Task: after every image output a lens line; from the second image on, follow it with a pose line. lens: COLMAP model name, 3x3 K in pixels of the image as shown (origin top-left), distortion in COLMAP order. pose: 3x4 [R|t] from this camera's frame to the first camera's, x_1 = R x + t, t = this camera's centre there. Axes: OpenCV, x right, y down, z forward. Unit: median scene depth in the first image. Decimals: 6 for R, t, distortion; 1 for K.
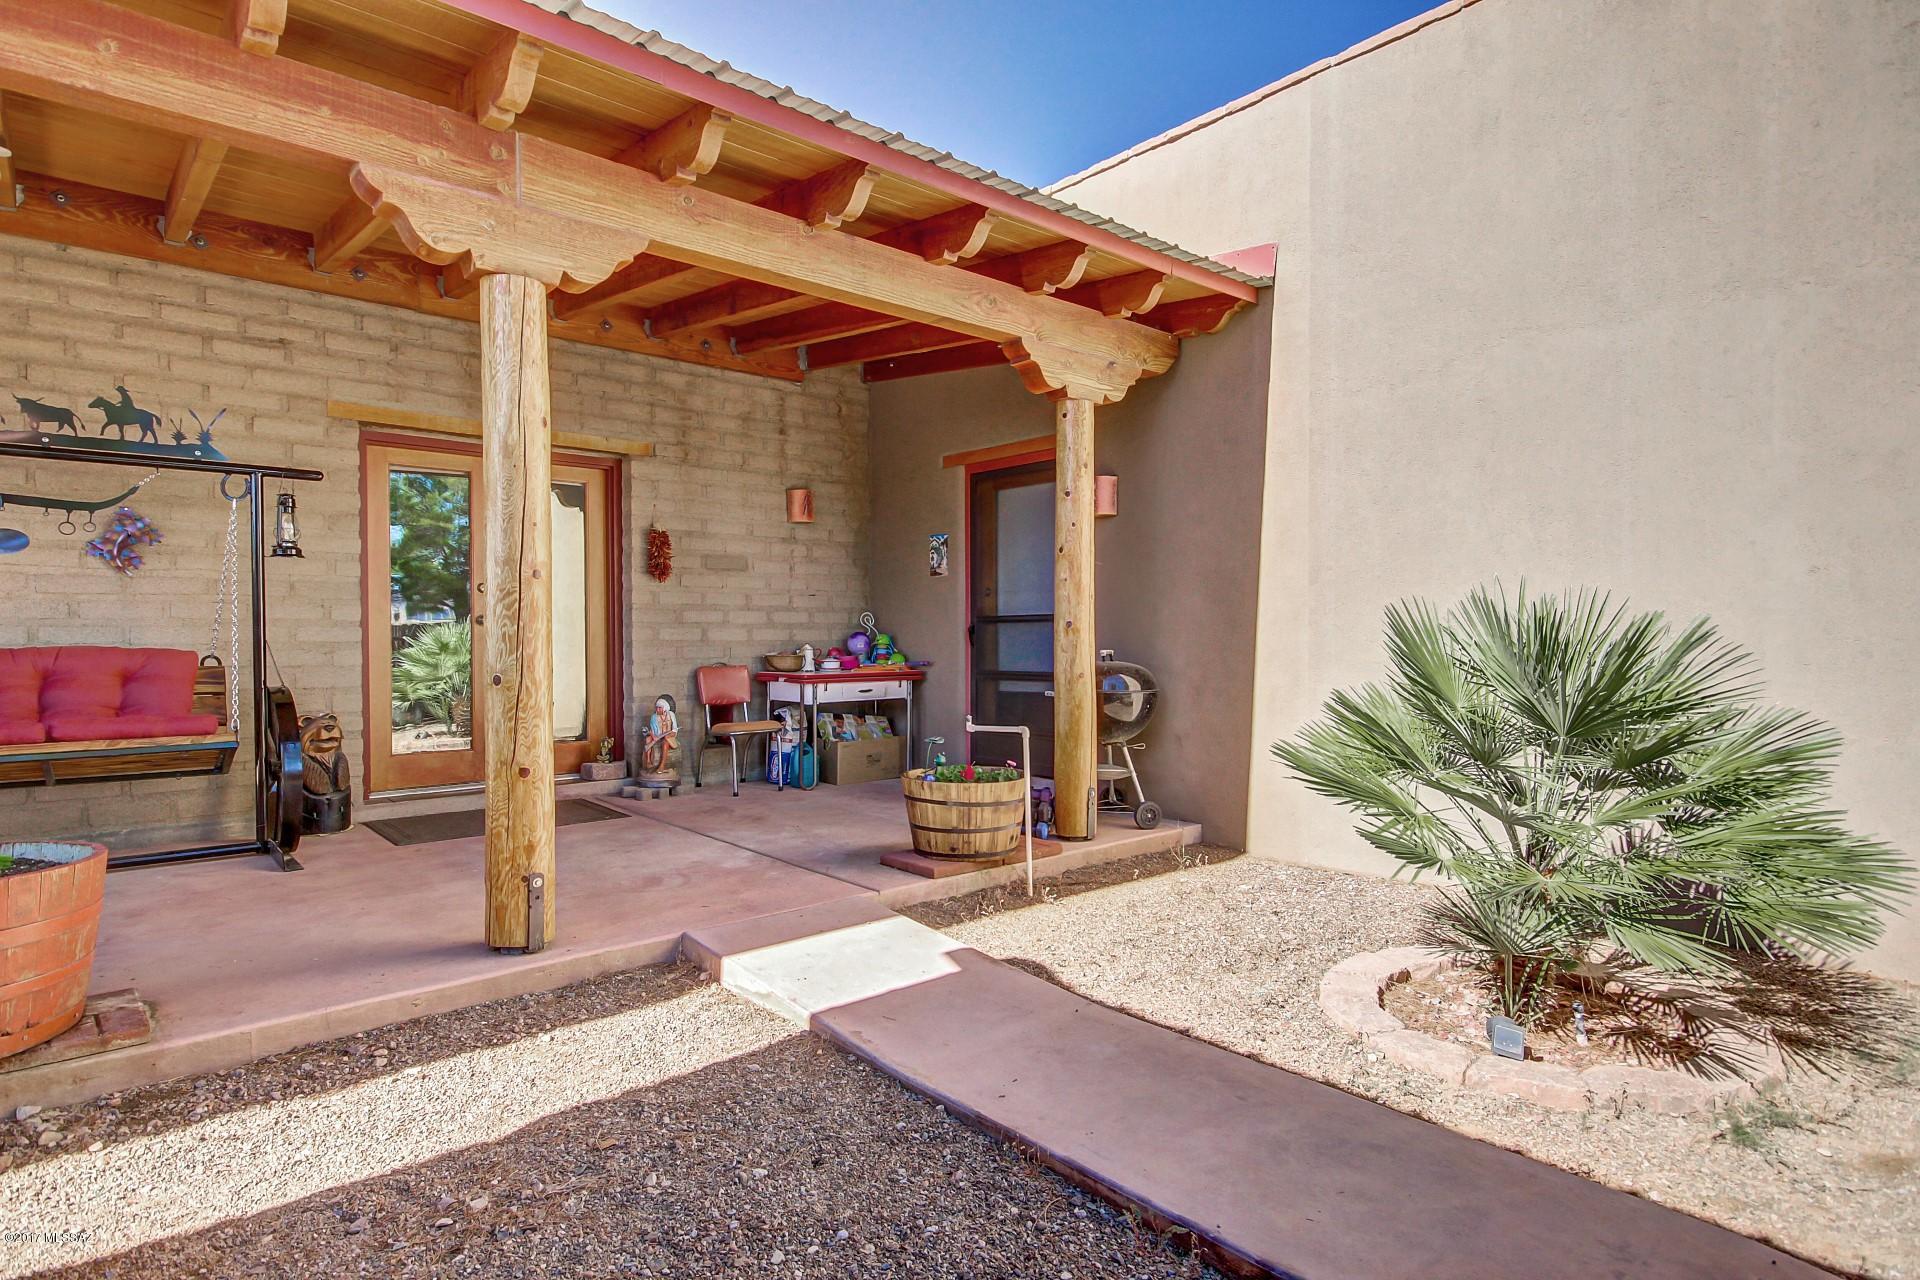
lens RADIAL K [[1032.7, 0, 1009.6], [0, 1032.7, 646.1], [0, 0, 1]] dist [0.006576, 0.002414]
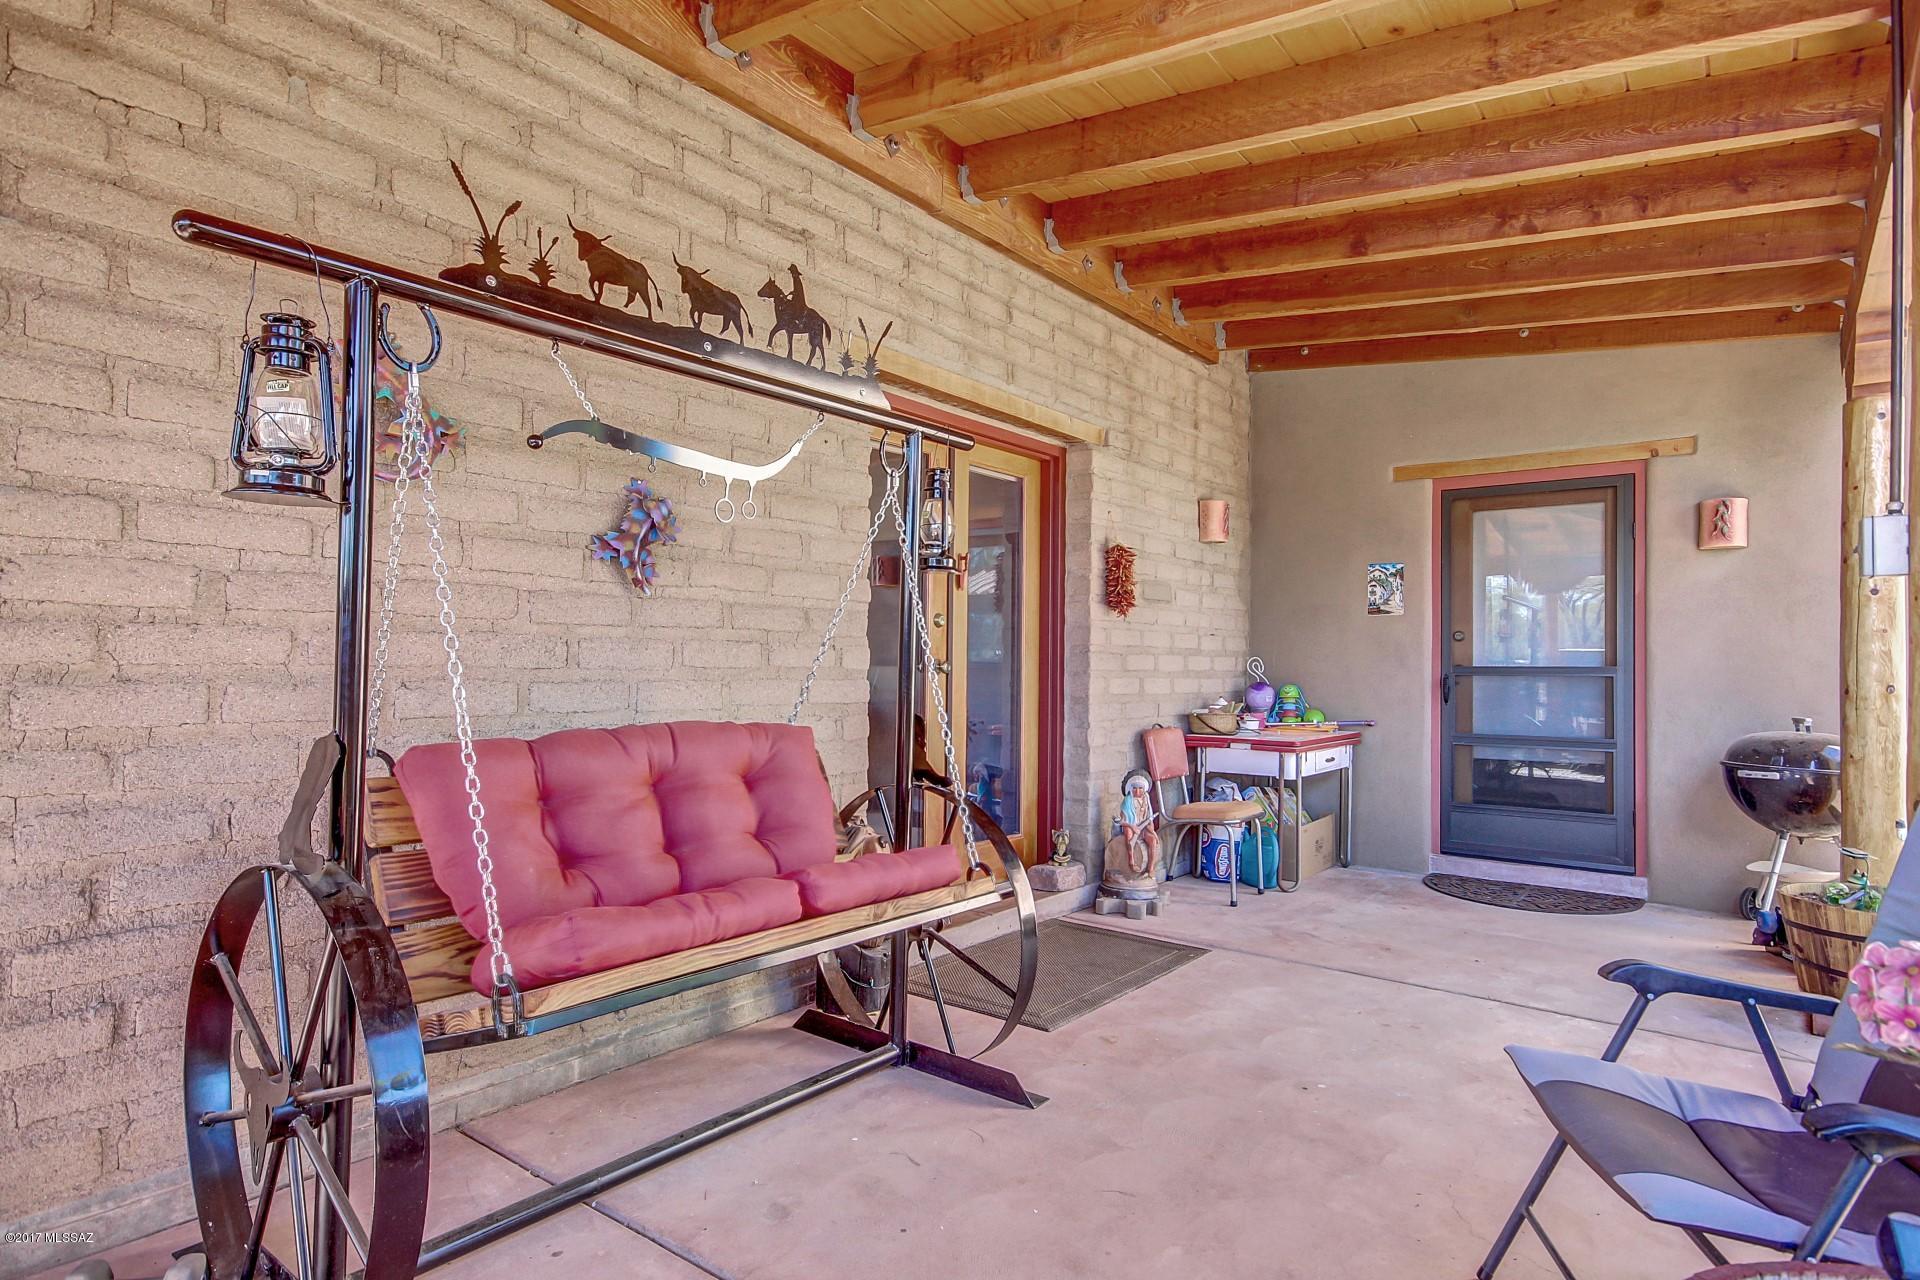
lens RADIAL K [[1032.7, 0, 960.4], [0, 1032.7, 640.8], [0, 0, 1]] dist [0.006576, 0.002414]
pose [[0.981098, 0.018958, 0.192582, -0.585431], [-0.013332, 0.999447, -0.030469, -0.019930], [-0.193053, 0.027325, 0.980808, 0.293791]]
